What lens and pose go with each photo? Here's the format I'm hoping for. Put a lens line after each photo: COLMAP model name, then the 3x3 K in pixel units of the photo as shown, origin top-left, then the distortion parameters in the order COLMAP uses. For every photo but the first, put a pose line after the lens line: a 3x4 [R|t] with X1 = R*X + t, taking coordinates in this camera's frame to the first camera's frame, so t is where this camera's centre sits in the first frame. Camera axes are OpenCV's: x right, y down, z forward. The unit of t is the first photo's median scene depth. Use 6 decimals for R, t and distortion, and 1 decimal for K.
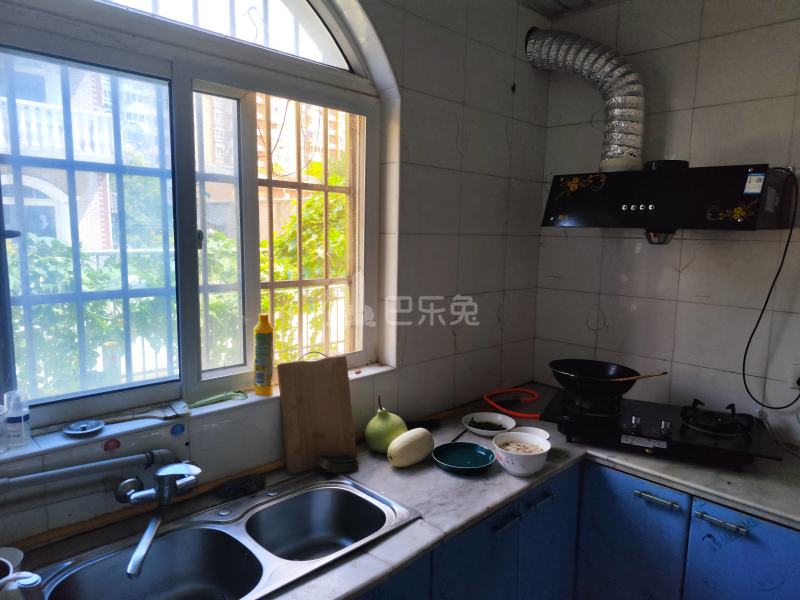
lens RADIAL K [[541.1, 0, 400.0], [0, 541.1, 300.0], [0, 0, 1]] dist [0.056697, -0.071772]
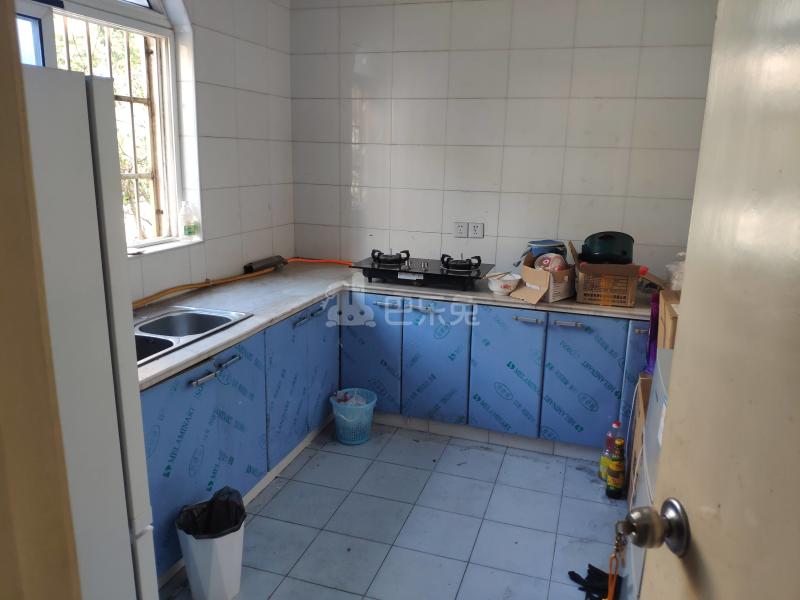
lens RADIAL K [[634.5, 0, 400.0], [0, 634.5, 300.0], [0, 0, 1]] dist [-0.001277, -0.001863]
pose [[0.894355, -0.110079, 0.433604, -0.300030], [0.055111, 0.988981, 0.137399, 0.093115], [-0.443951, -0.098987, 0.890567, -0.689634]]
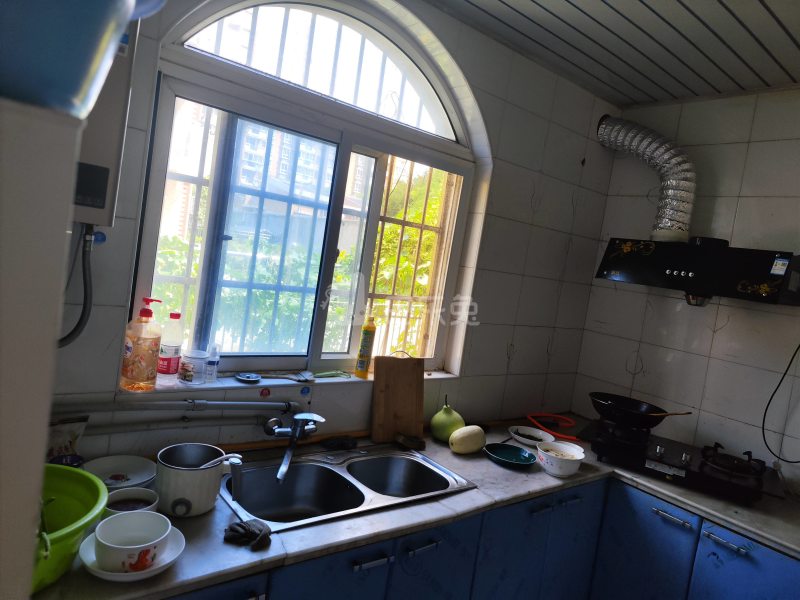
lens RADIAL K [[533.6, 0, 371.3], [0, 533.6, 284.1], [0, 0, 1]] dist [0.040971, -0.043725]
pose [[0.983520, 0.130686, -0.124935, -0.090519], [-0.139883, 0.987839, -0.067881, 0.033105], [0.114545, 0.084239, 0.989840, -0.271464]]
